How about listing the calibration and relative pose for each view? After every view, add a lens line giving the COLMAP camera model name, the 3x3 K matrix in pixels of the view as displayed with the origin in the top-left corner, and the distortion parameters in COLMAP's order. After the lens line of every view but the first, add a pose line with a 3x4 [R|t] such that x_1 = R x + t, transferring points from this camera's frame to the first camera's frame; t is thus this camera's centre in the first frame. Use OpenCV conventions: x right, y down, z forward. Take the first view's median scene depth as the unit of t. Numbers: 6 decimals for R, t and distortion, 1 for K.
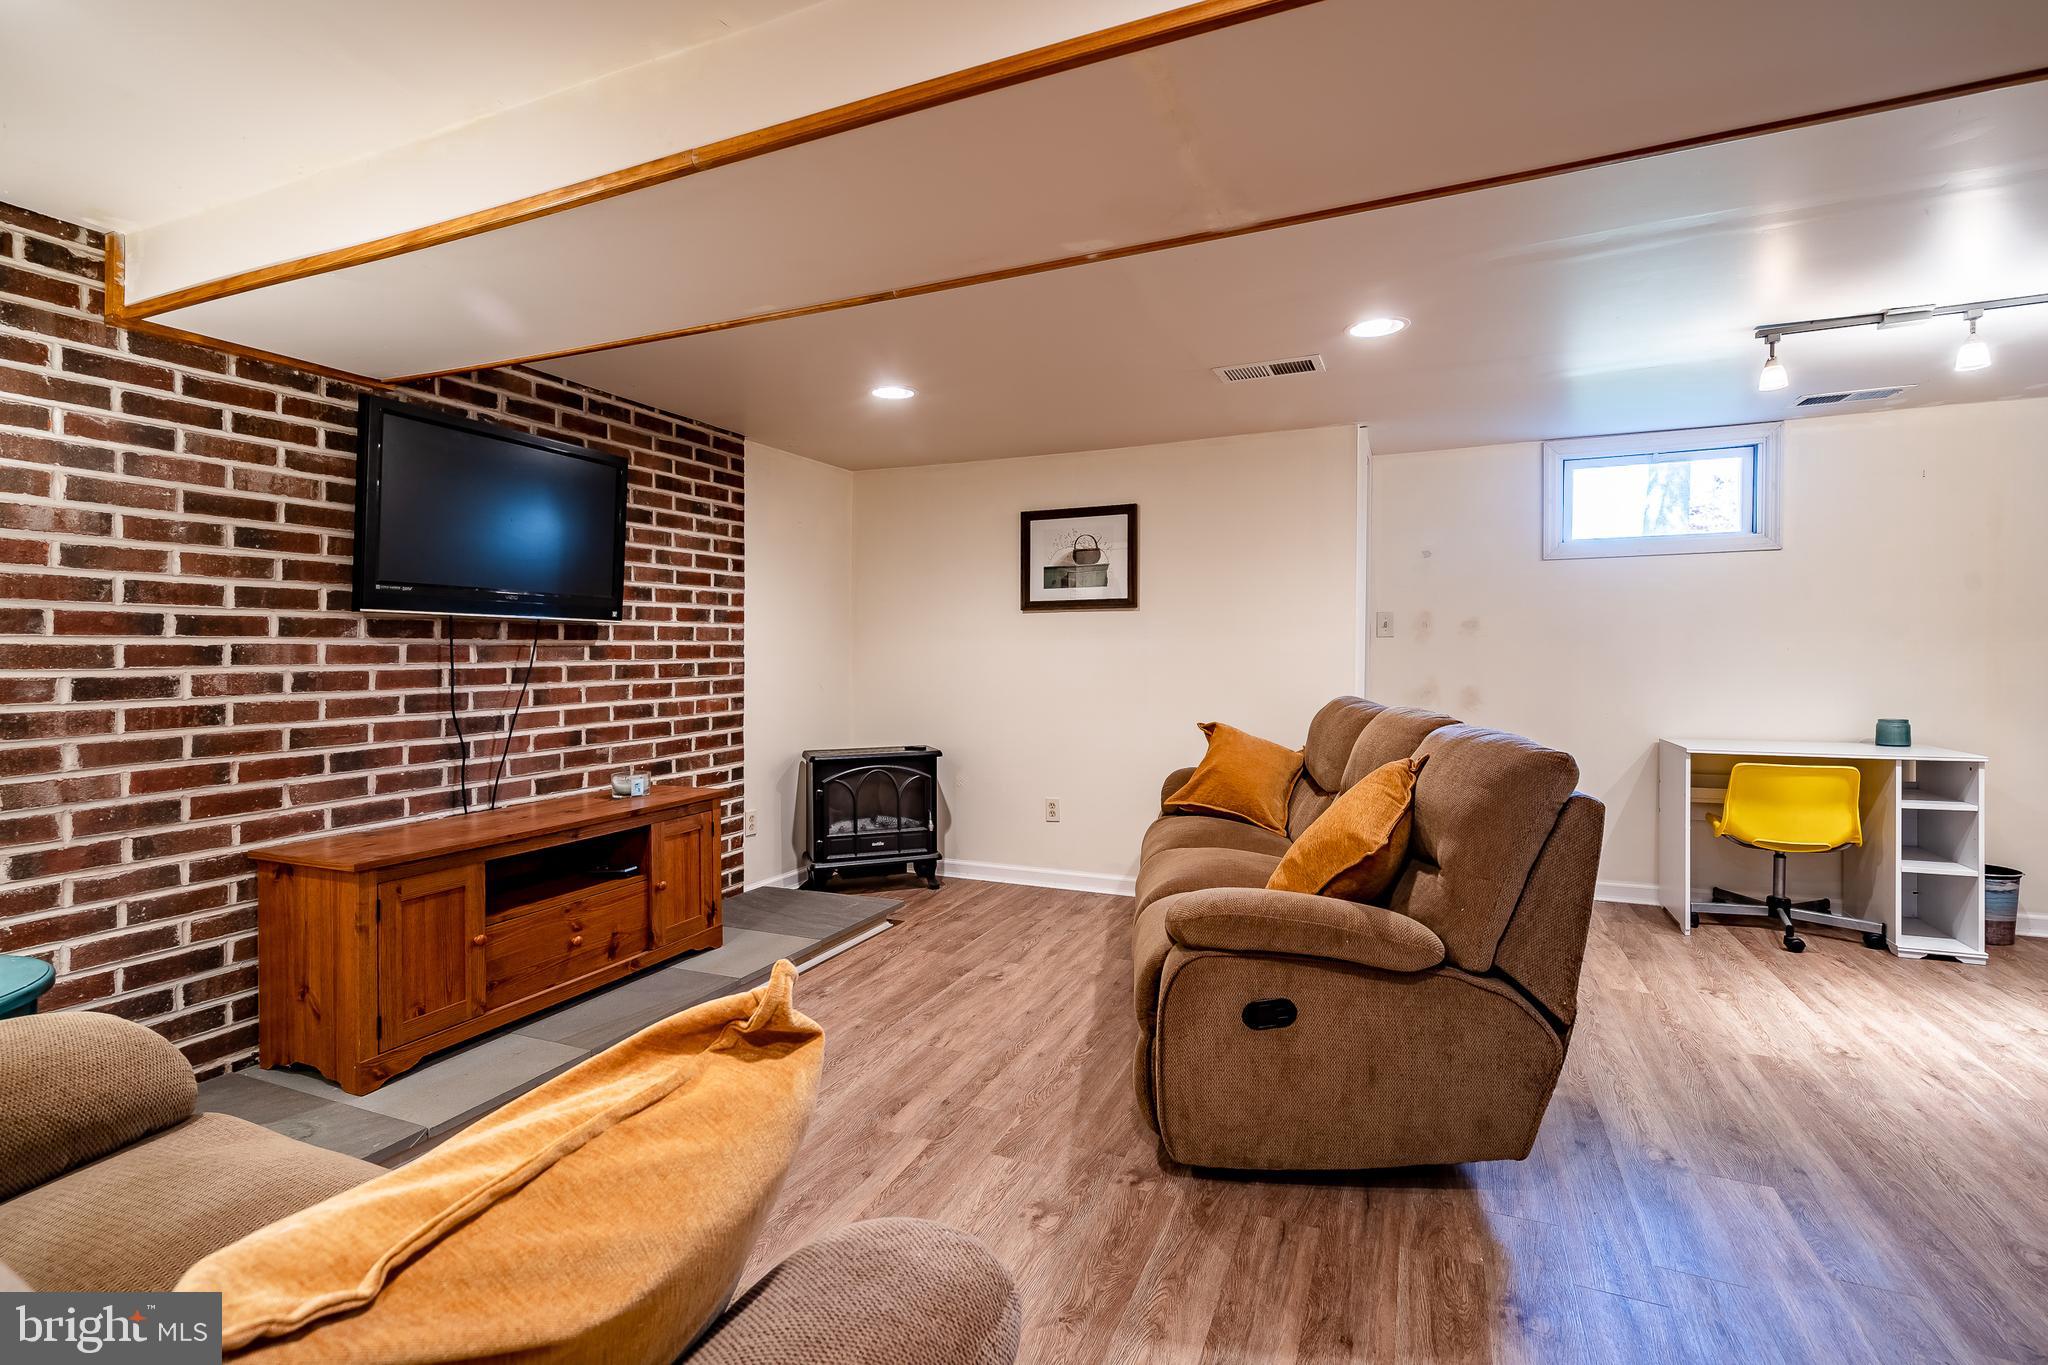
lens RADIAL K [[961.1, 0, 1002.7], [0, 961.1, 651.0], [0, 0, 1]] dist [0.003060, 0.000449]
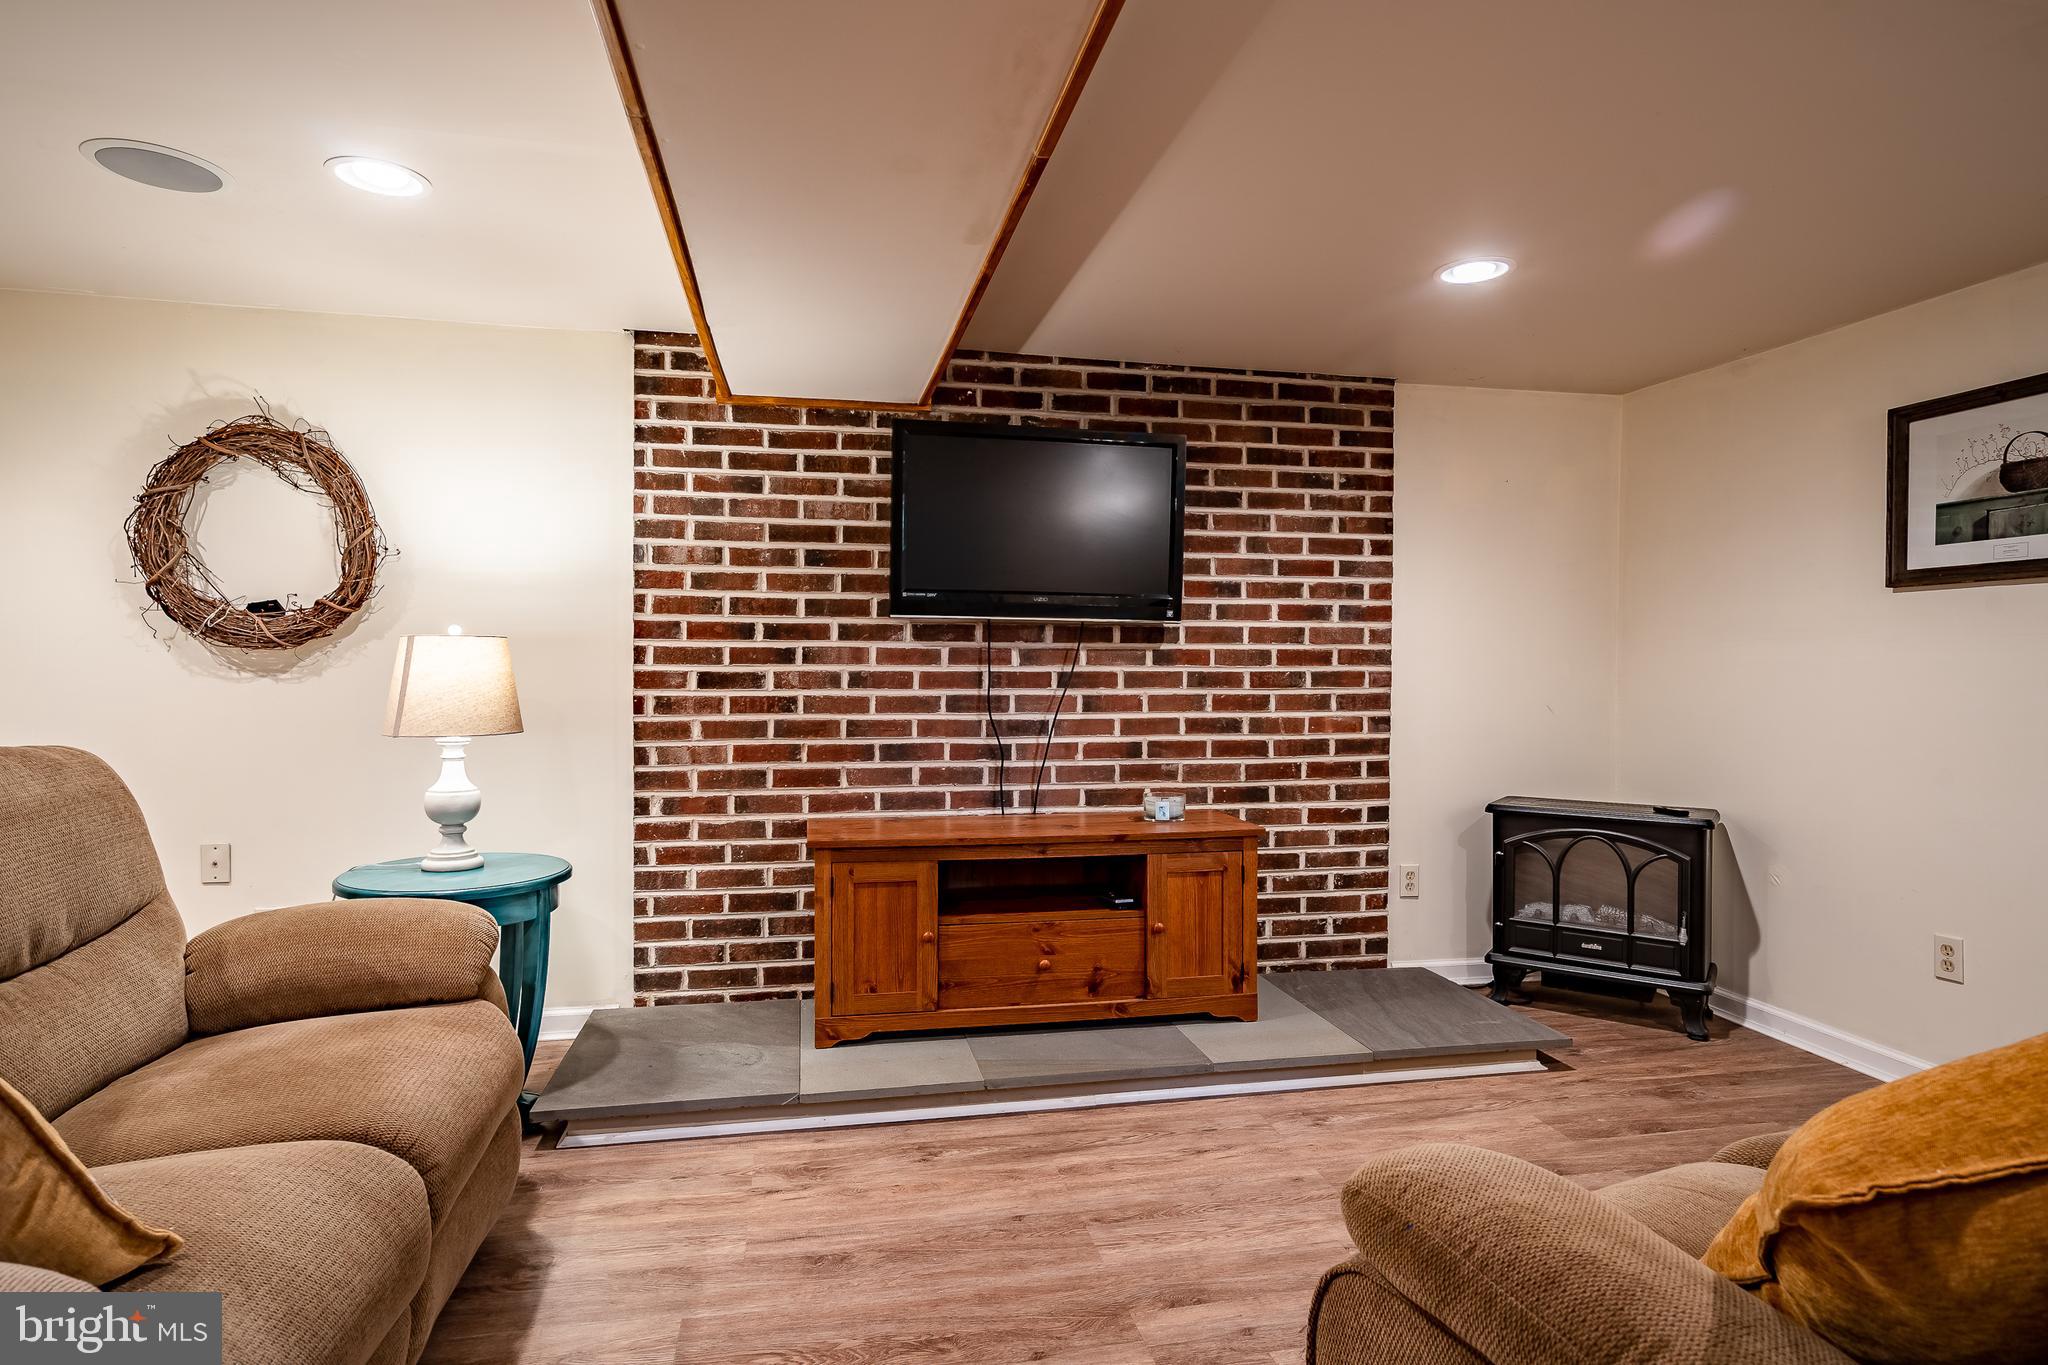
lens RADIAL K [[1068.8, 0, 1022.6], [0, 1068.8, 664.9], [0, 0, 1]] dist [-0.001010, 0.001885]
pose [[0.575116, 0.010625, -0.818003, 0.338349], [-0.007817, 0.999941, 0.007492, 0.002547], [0.818035, 0.002085, 0.575165, 0.333860]]
